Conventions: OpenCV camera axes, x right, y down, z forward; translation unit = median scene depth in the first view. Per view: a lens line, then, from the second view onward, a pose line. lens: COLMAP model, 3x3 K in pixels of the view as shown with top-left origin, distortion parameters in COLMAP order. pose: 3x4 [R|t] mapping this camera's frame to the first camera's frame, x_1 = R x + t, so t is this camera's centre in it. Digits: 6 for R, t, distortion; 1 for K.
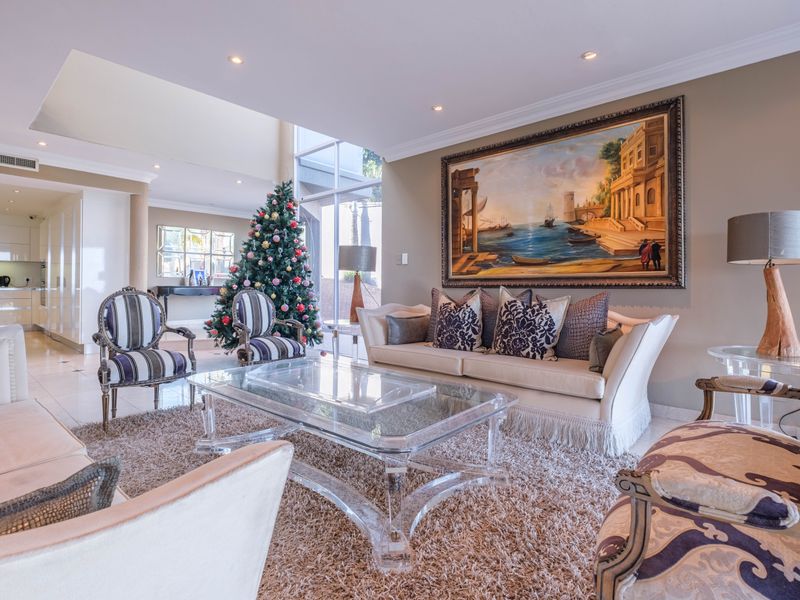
lens RADIAL K [[410.0, 0, 399.4], [0, 410.0, 284.6], [0, 0, 1]] dist [0.002768, 0.000464]
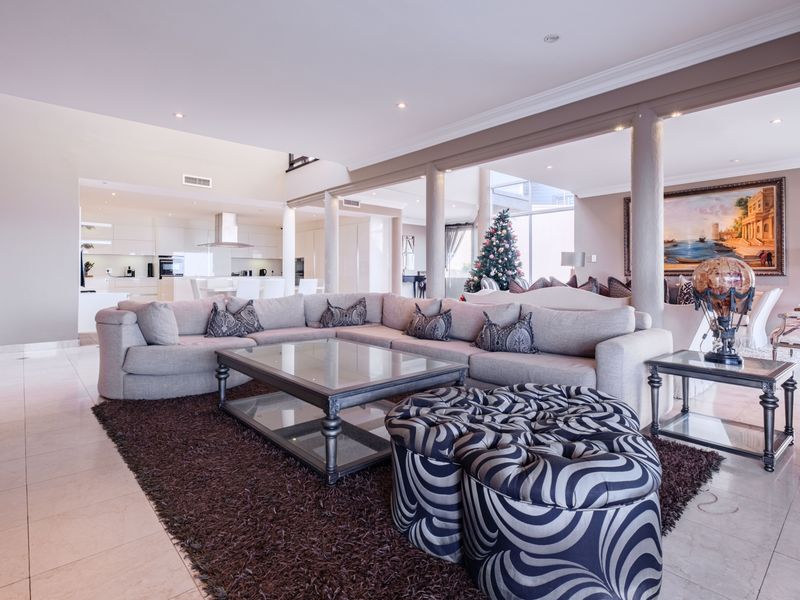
lens RADIAL K [[414.2, 0, 397.4], [0, 414.2, 275.5], [0, 0, 1]] dist [-0.016336, -0.000483]
pose [[0.991231, -0.000733, -0.132142, -0.747768], [0.000724, 1.000000, -0.000116, 0.004689], [0.132142, 0.000019, 0.991231, -0.991433]]
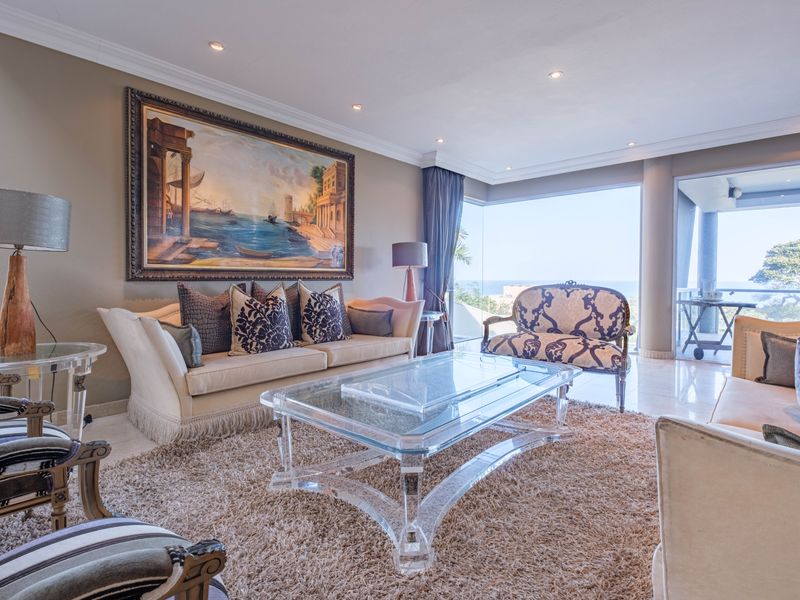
lens RADIAL K [[410.0, 0, 399.4], [0, 410.0, 284.6], [0, 0, 1]] dist [0.002768, 0.000464]
pose [[0.005337, -0.015652, 0.999863, -0.723533], [-0.005700, 0.999861, 0.015682, 0.000167], [-0.999970, -0.005783, 0.005247, 0.696322]]
